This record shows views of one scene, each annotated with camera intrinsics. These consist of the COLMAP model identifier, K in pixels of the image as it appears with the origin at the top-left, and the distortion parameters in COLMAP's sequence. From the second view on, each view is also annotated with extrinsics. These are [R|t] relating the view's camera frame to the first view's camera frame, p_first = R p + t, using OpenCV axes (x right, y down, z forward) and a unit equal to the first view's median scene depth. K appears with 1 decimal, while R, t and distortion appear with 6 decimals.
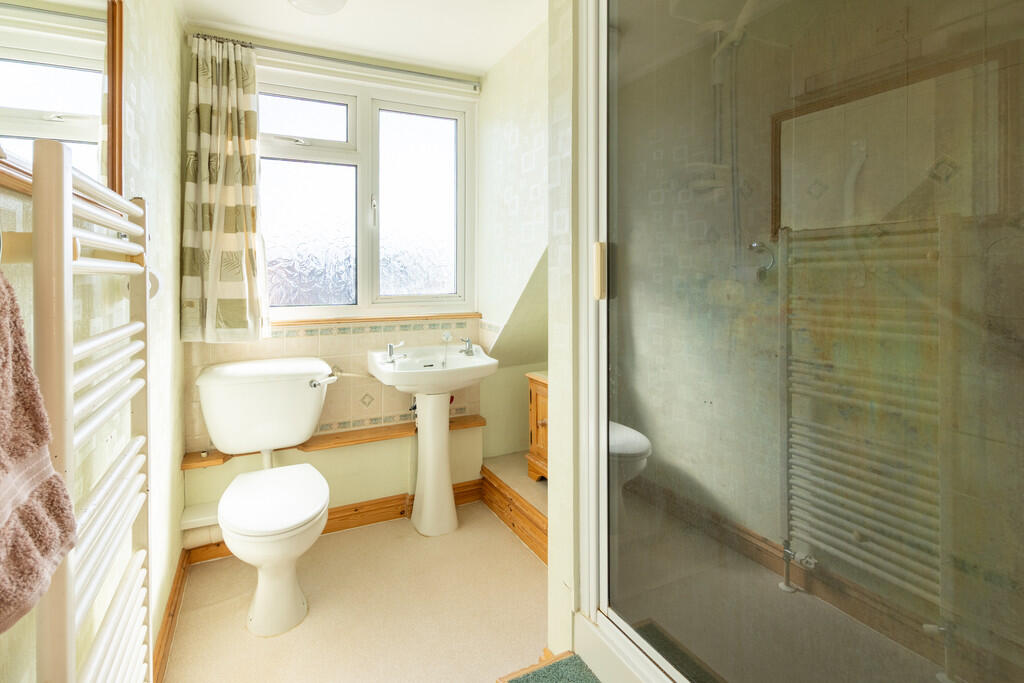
lens RADIAL K [[455.8, 0, 467.7], [0, 455.8, 277.4], [0, 0, 1]] dist [0.009250, -0.002298]
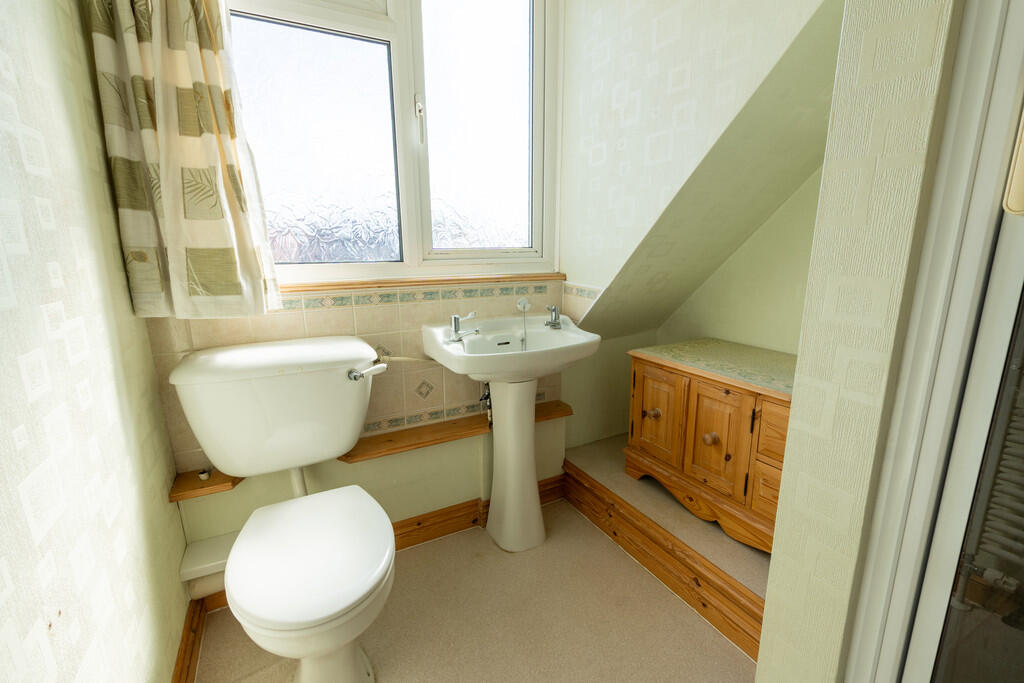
lens RADIAL K [[455.8, 0, 513.3], [0, 455.8, 342.9], [0, 0, 1]] dist [0.009250, -0.002298]
pose [[0.999156, -0.016007, 0.037822, -0.112179], [0.007660, 0.977389, 0.211309, 0.038938], [-0.040350, -0.210841, 0.976687, 0.303196]]
